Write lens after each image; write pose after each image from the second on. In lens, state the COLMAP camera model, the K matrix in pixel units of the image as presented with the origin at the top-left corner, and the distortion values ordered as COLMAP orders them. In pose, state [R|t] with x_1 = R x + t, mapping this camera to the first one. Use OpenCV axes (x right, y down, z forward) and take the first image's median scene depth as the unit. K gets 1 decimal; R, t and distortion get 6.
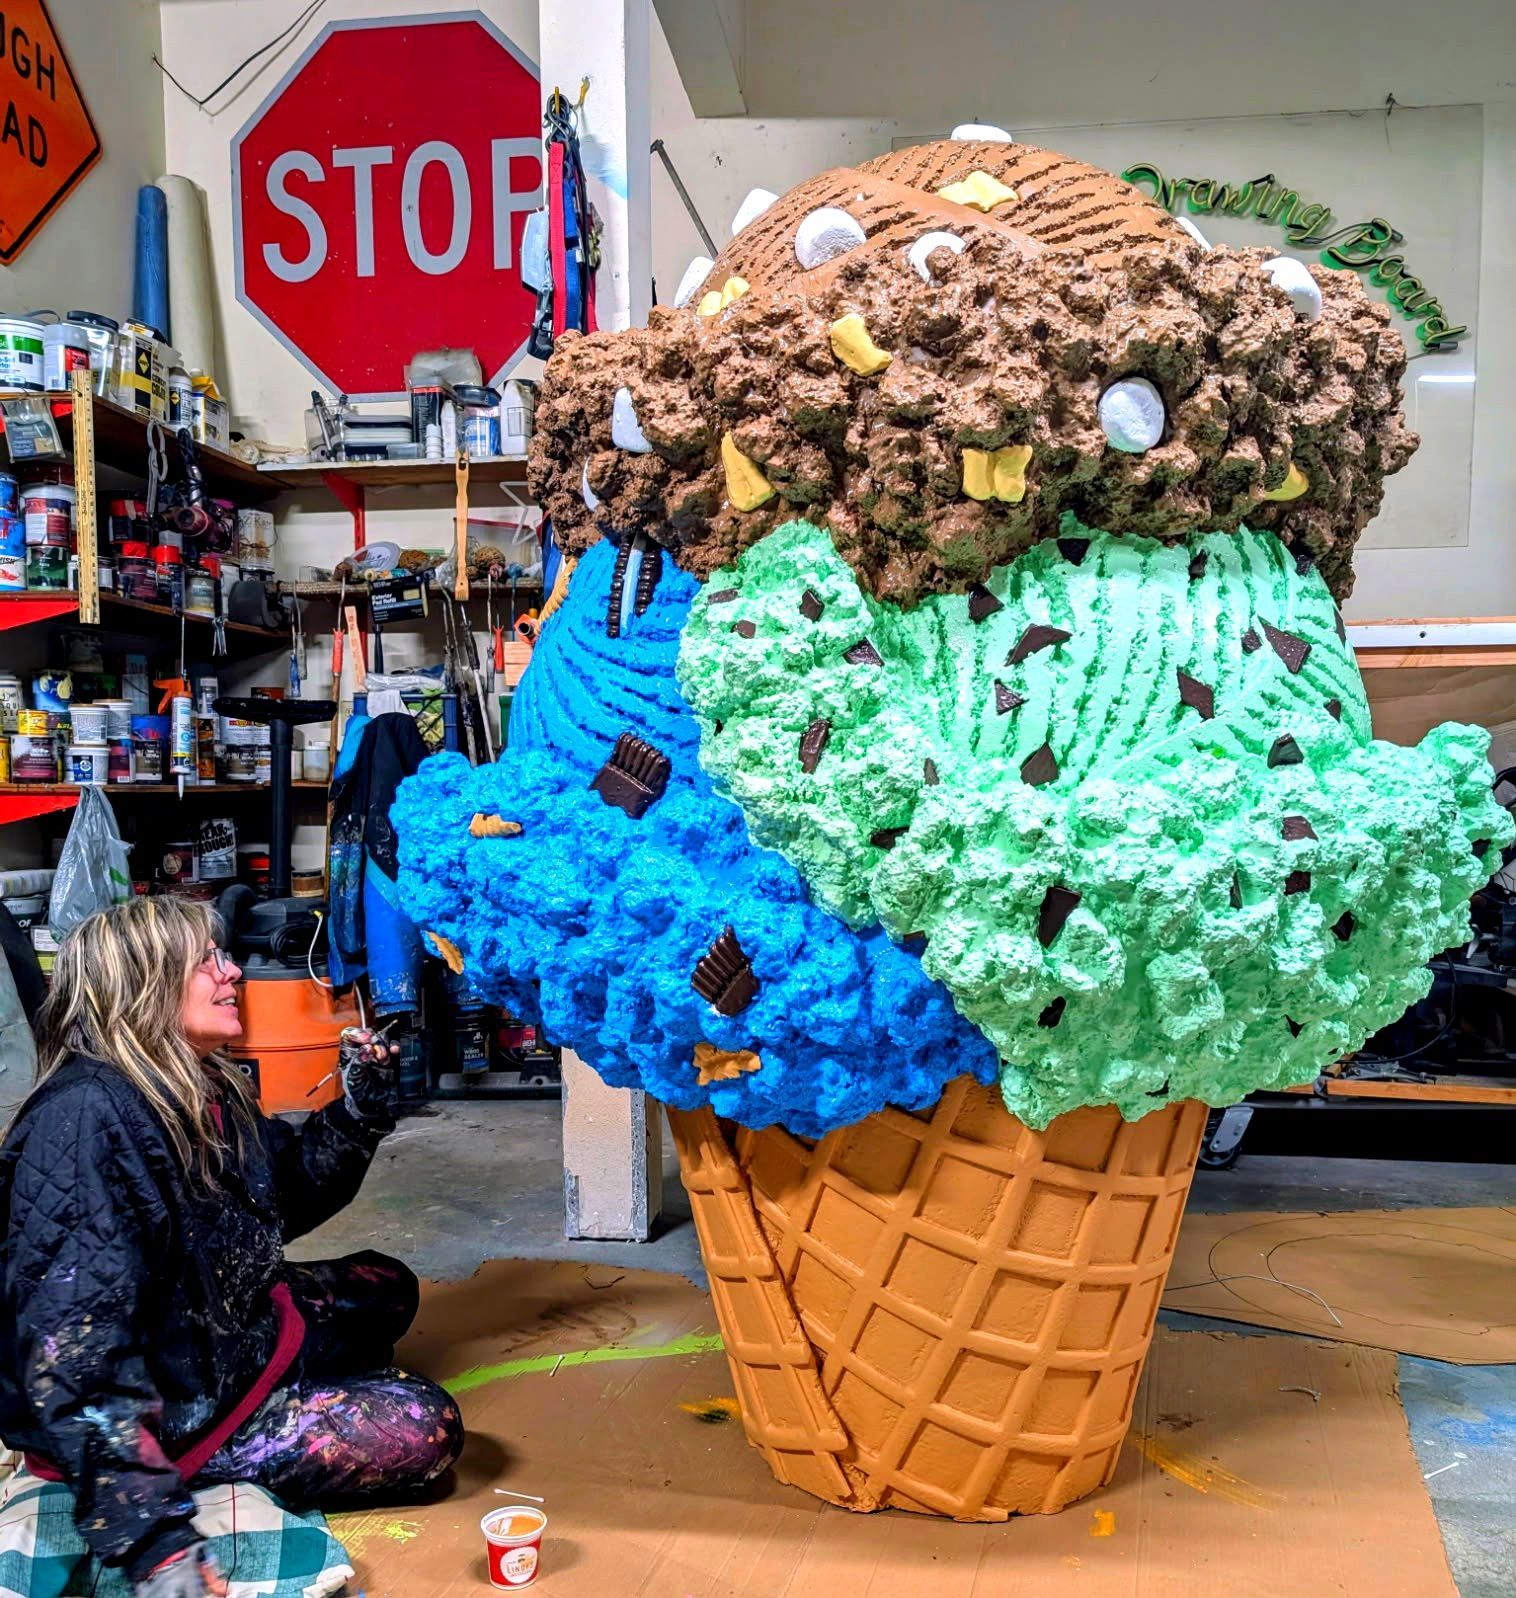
lens RADIAL K [[1585.5, 0, 756.4], [0, 1585.5, 866.2], [0, 0, 1]] dist [0.074067, -0.160075]
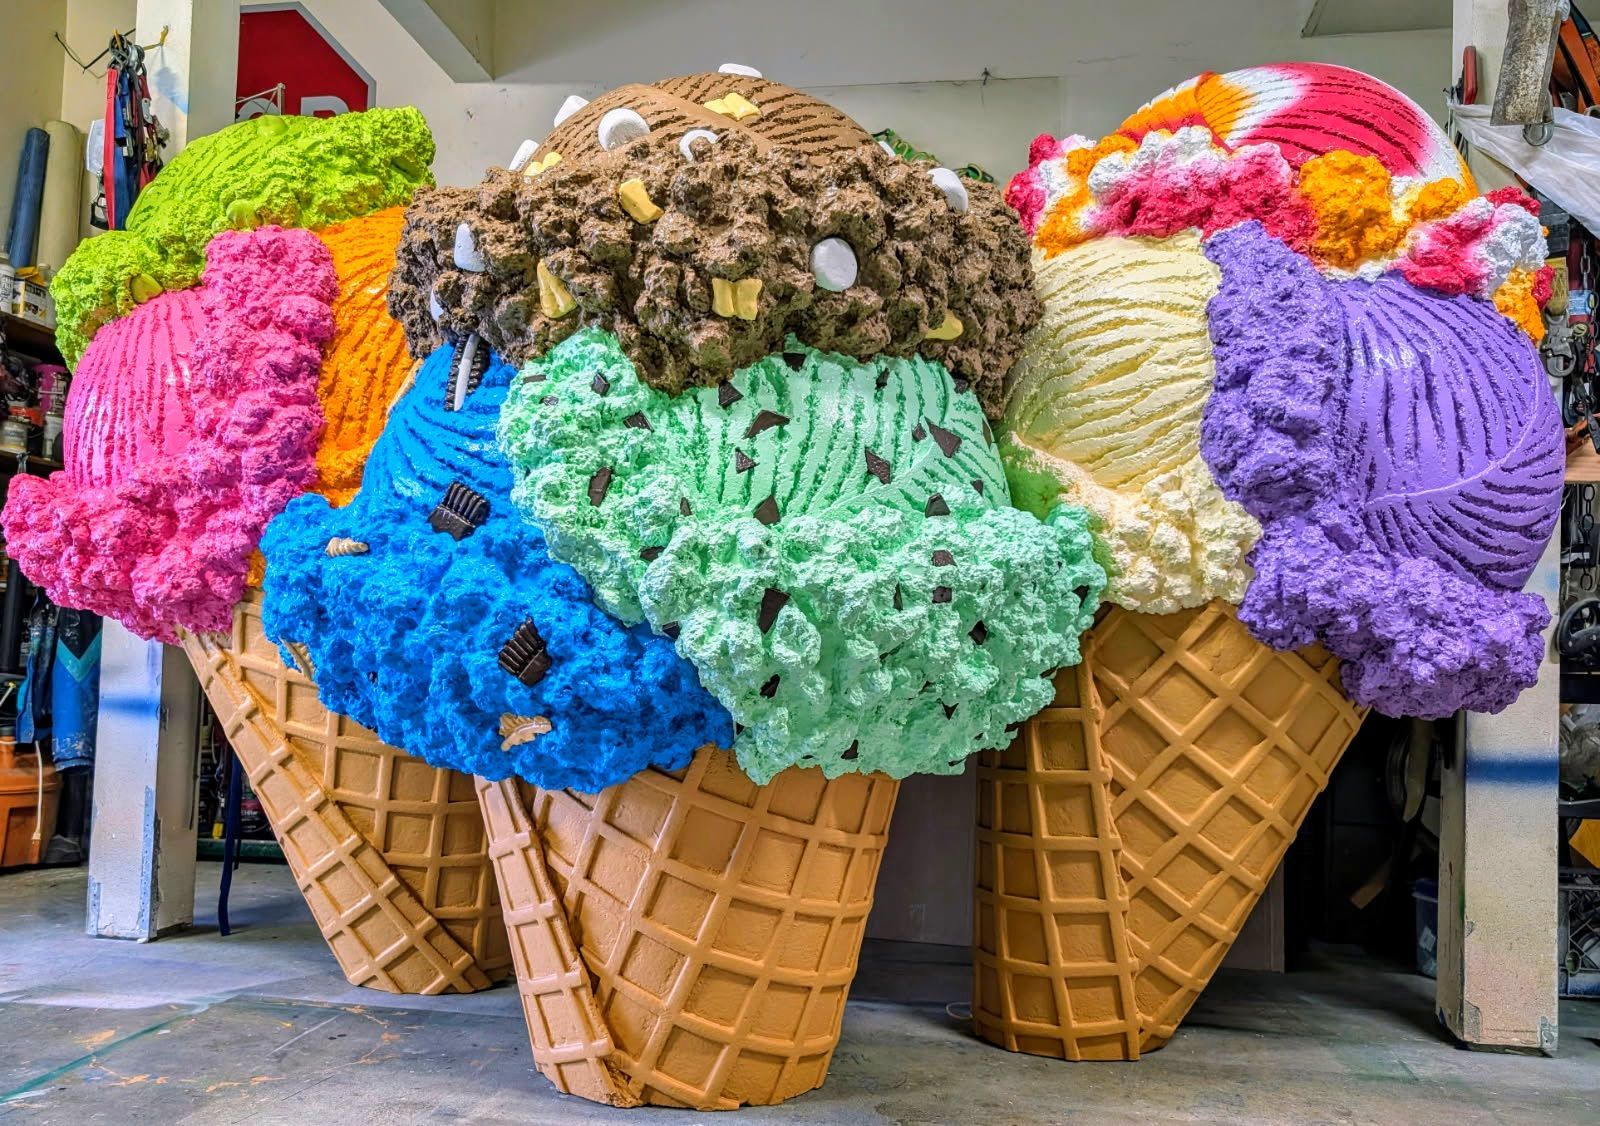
lens RADIAL K [[1367.1, 0, 800.5], [0, 1367.1, 598.4], [0, 0, 1]] dist [0.050500, -0.009488]
pose [[0.987112, 0.028748, 0.157429, 0.023636], [-0.015572, 0.996319, -0.084295, 0.110641], [-0.159272, 0.080757, 0.983926, -0.158873]]
